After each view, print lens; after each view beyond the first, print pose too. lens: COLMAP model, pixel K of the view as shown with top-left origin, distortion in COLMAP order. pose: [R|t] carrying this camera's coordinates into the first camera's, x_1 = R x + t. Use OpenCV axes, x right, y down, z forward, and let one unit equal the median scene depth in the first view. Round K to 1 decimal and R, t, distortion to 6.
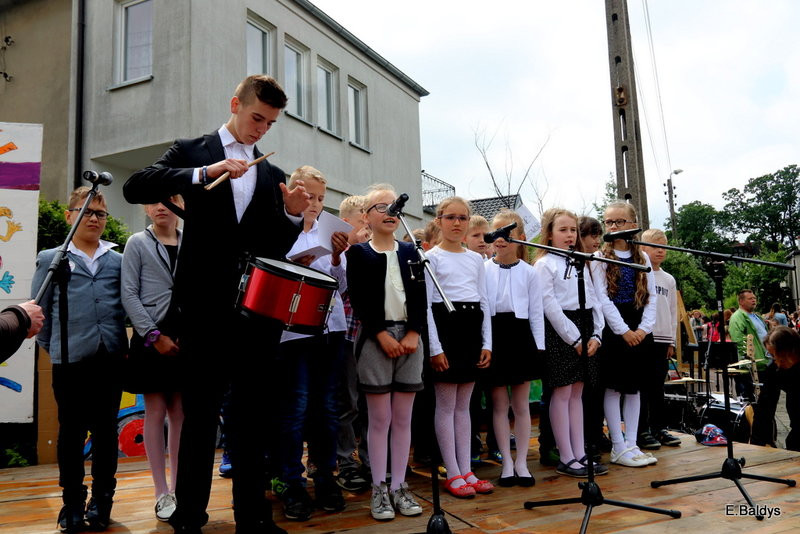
lens RADIAL K [[683.5, 0, 400.0], [0, 683.5, 267.0], [0, 0, 1]] dist [-0.101248, 0.086481]
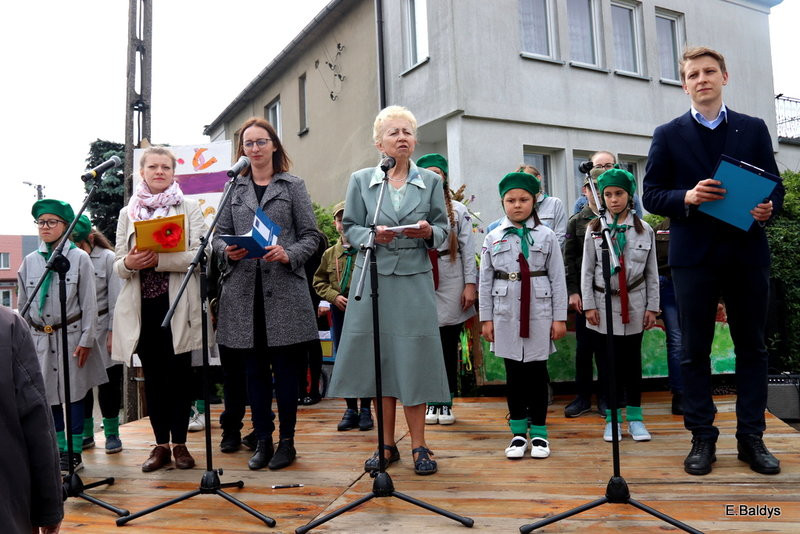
lens RADIAL K [[683.5, 0, 400.0], [0, 683.5, 267.0], [0, 0, 1]] dist [-0.101248, 0.086481]
pose [[0.806845, -0.017821, -0.590495, 0.215832], [0.065969, 0.996011, 0.060080, -0.012277], [0.587069, -0.087430, 0.804802, 0.050313]]
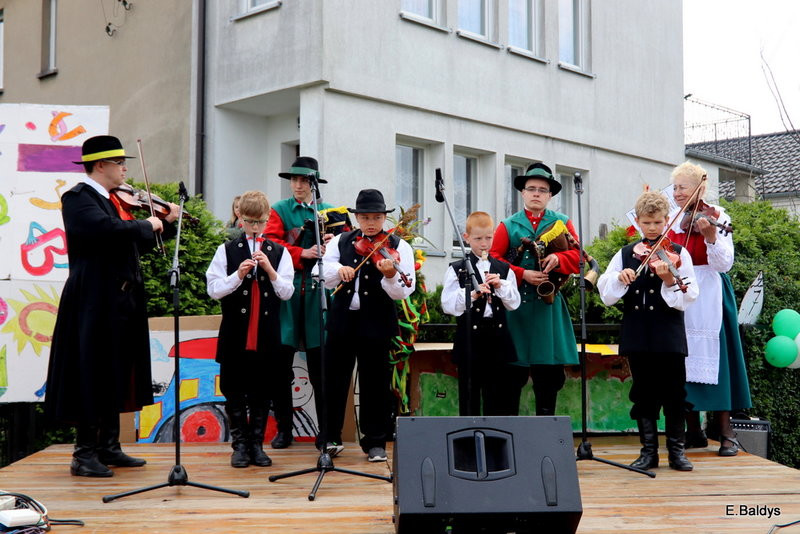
lens RADIAL K [[1060.4, 0, 394.0], [0, 1060.4, 263.9], [0, 0, 1]] dist [-0.003896, 0.086138]
pose [[0.944708, 0.021782, -0.327190, 0.164985], [-0.008811, 0.999117, 0.041074, -0.022037], [0.327796, -0.035921, 0.944065, -0.150620]]
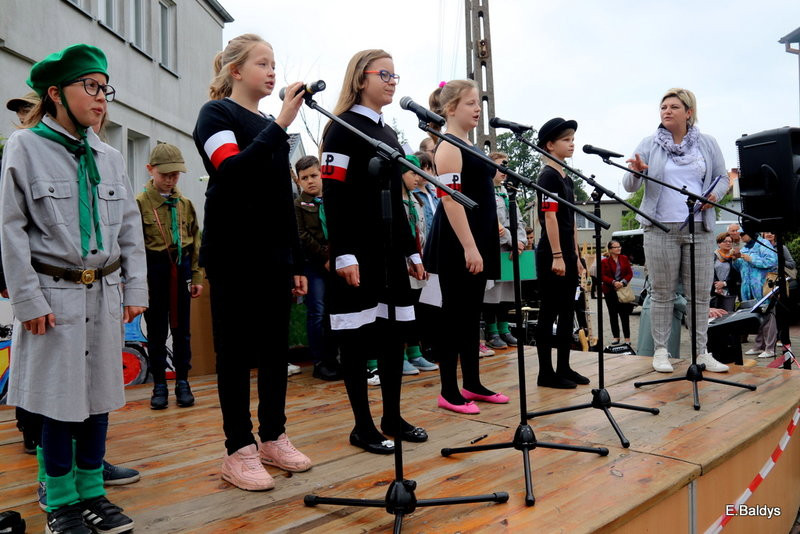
lens RADIAL K [[681.7, 0, 400.0], [0, 681.7, 267.0], [0, 0, 1]] dist [-0.103533, 0.087060]
pose [[0.931392, 0.013002, 0.363786, -0.120765], [-0.045423, 0.995702, 0.080709, 0.006077], [-0.361173, -0.091696, 0.927980, 0.012353]]
